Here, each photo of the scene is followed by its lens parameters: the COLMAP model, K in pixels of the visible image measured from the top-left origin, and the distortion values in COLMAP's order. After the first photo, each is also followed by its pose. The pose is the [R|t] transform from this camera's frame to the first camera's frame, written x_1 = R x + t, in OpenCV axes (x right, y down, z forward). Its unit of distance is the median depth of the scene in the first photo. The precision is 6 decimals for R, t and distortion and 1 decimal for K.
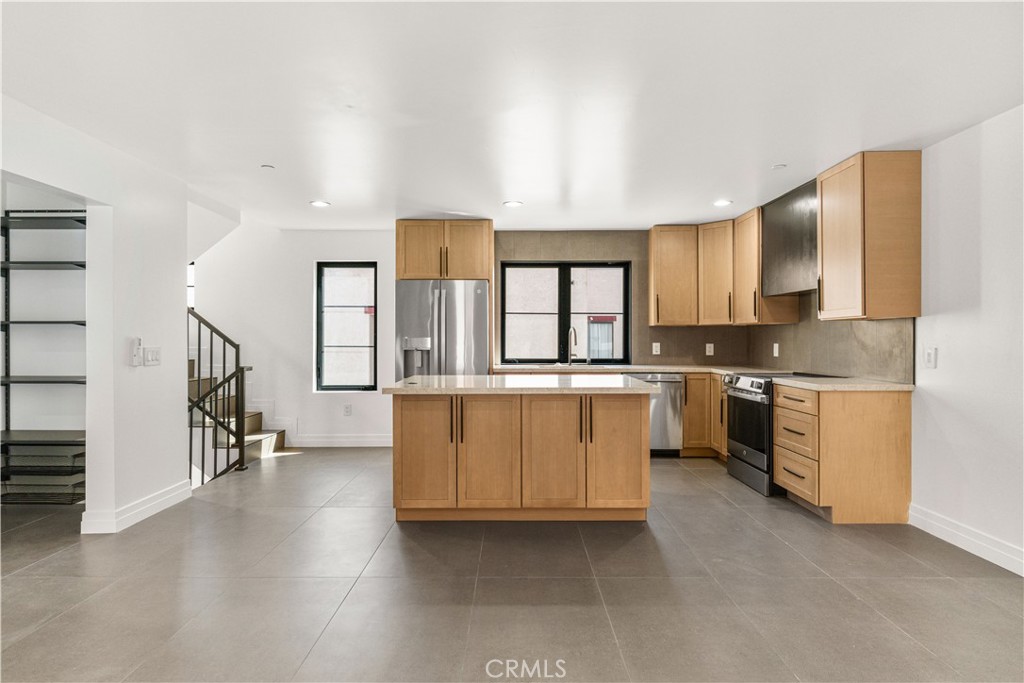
lens RADIAL K [[559.7, 0, 510.6], [0, 559.7, 336.9], [0, 0, 1]] dist [0.005456, -0.003102]
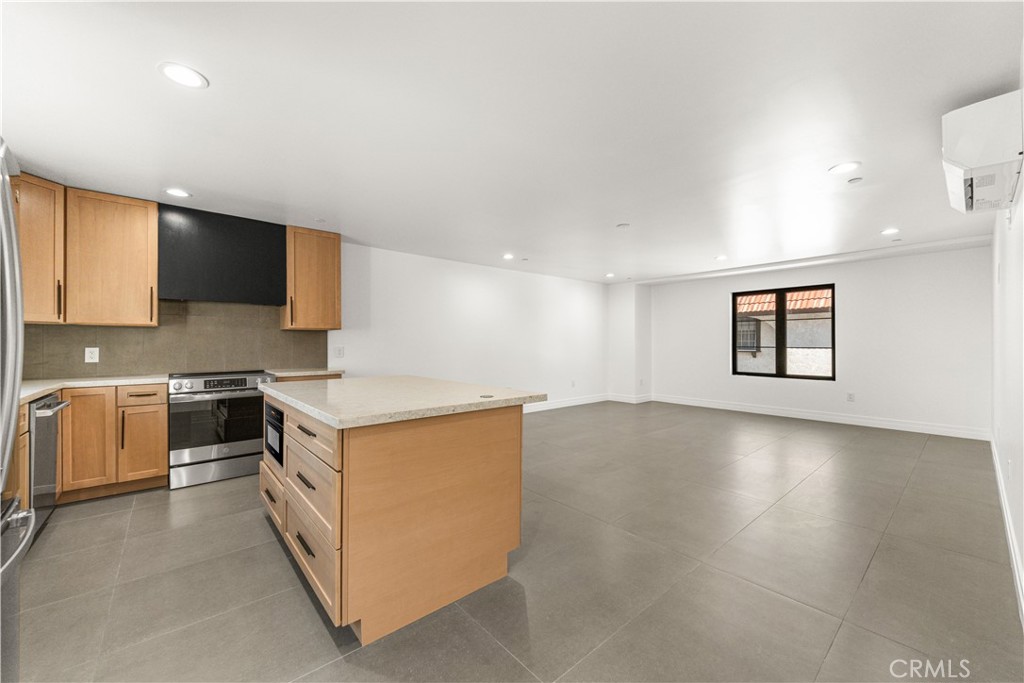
lens RADIAL K [[400.3, 0, 517.2], [0, 400.3, 343.1], [0, 0, 1]] dist [0.000677, -0.000328]
pose [[-0.673236, 0.000328, 0.739427, -0.437524], [0.000390, 1.000000, -0.000089, 0.005554], [-0.739427, 0.000228, -0.673236, 0.943135]]
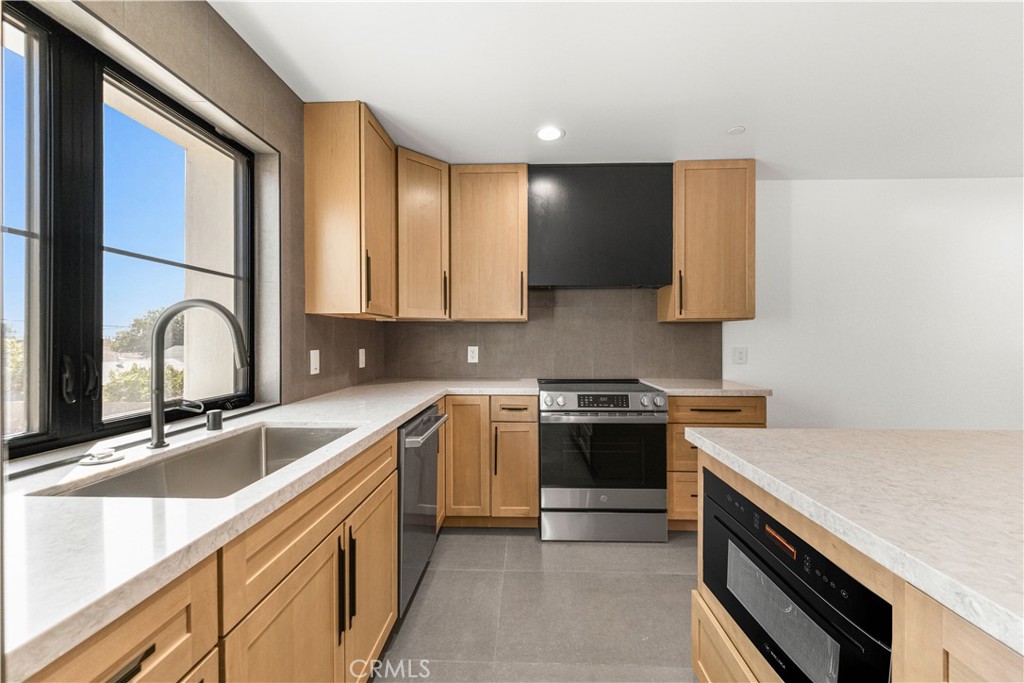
lens RADIAL K [[400.3, 0, 509.3], [0, 400.3, 339.4], [0, 0, 1]] dist [0.000677, -0.000328]
pose [[0.024223, -0.002803, 0.999703, -0.088312], [0.001748, 0.999995, 0.002761, 0.000890], [-0.999705, 0.001680, 0.024228, 0.948093]]
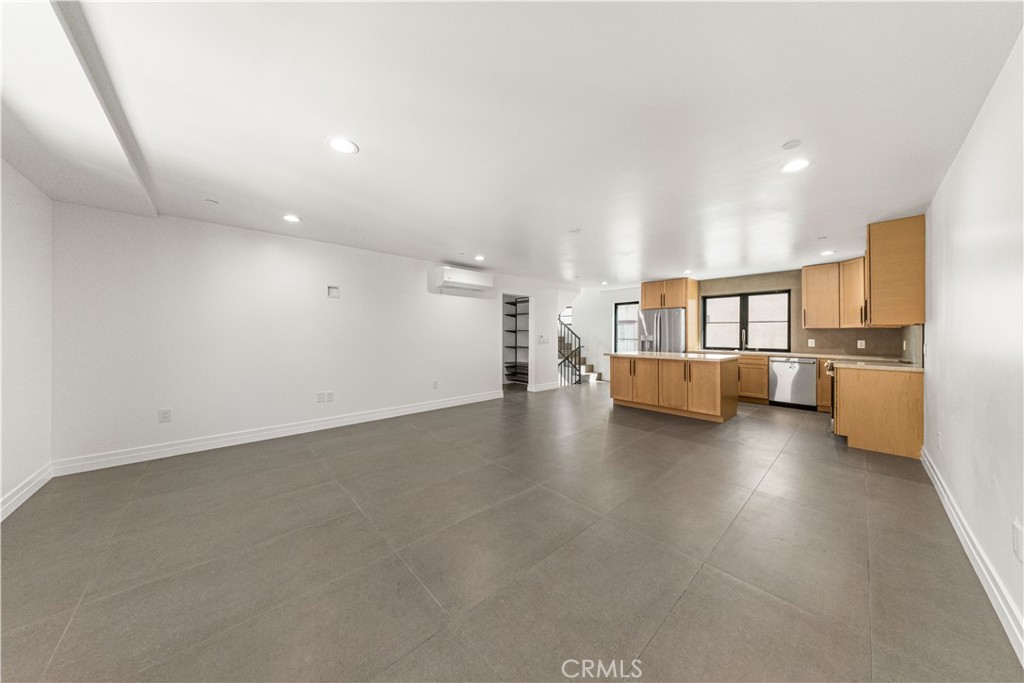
lens RADIAL K [[318.0, 0, 504.0], [0, 318.0, 335.3], [0, 0, 1]] dist [0.004555, -0.000328]
pose [[0.663916, 0.004091, -0.747796, 0.411694], [-0.001061, 0.999989, 0.004529, -0.004280], [0.747806, -0.002214, 0.663913, -0.284684]]
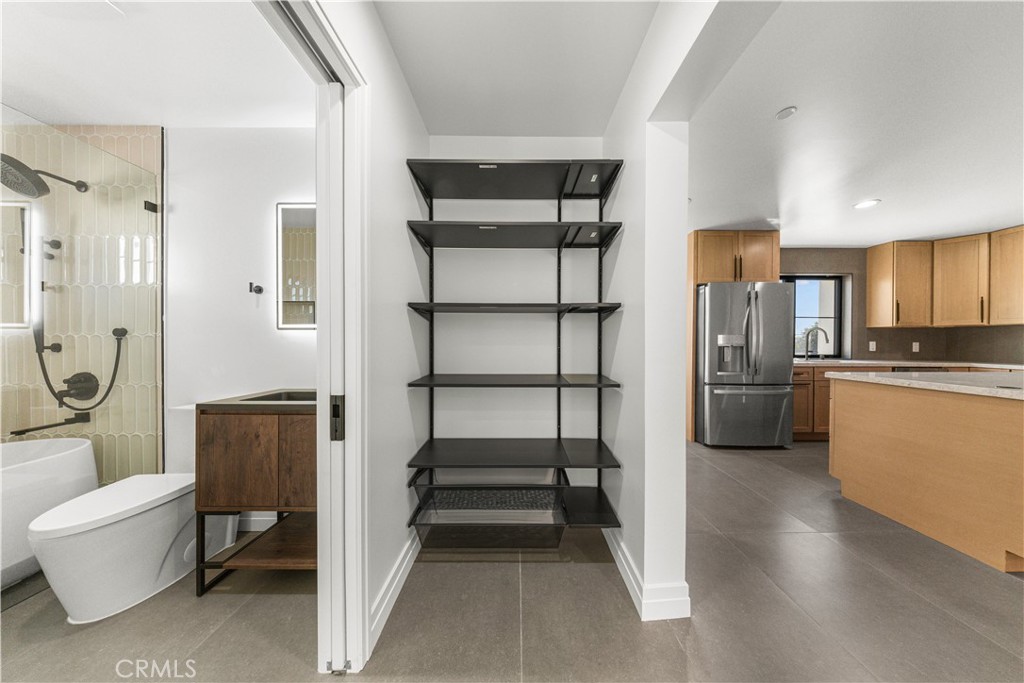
lens RADIAL K [[287.6, 0, 518.1], [0, 287.6, 346.8], [0, 0, 1]] dist [-0.008214, 0.000020]
pose [[0.999793, 0.001261, 0.020318, -0.602280], [-0.001429, 0.999965, 0.008245, 0.020886], [-0.020307, -0.008273, 0.999760, 0.455974]]
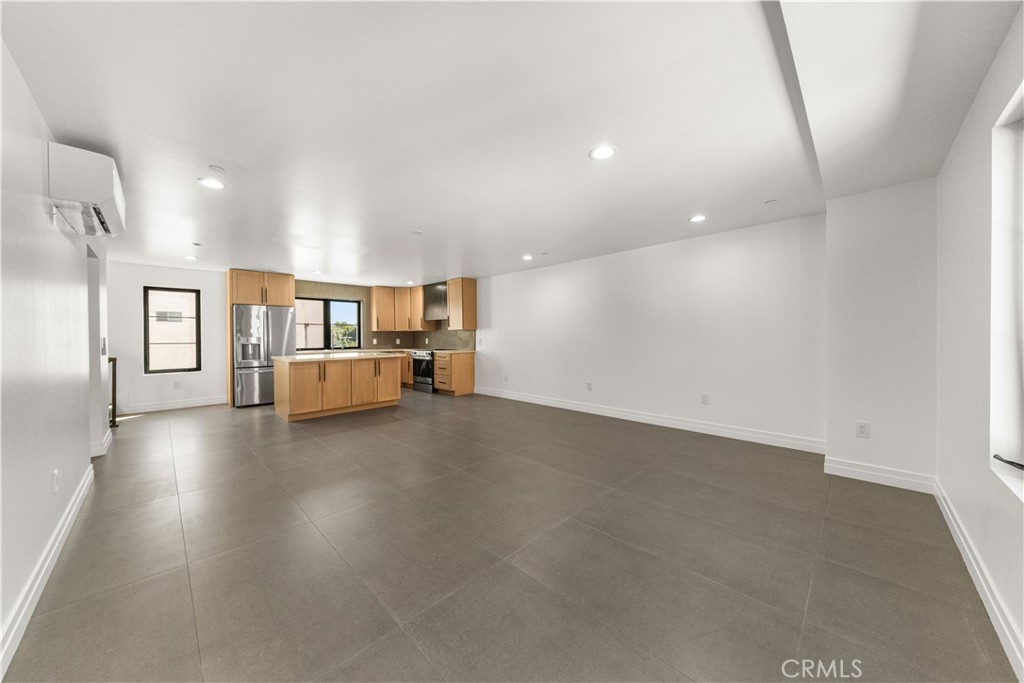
lens RADIAL K [[353.3, 0, 519.5], [0, 353.3, 339.3], [0, 0, 1]] dist [-0.000977, -0.000142]
pose [[0.685920, -0.011337, 0.727588, -0.405859], [0.005493, 0.999931, 0.010402, 0.001092], [-0.727656, -0.003138, 0.685935, -0.405310]]
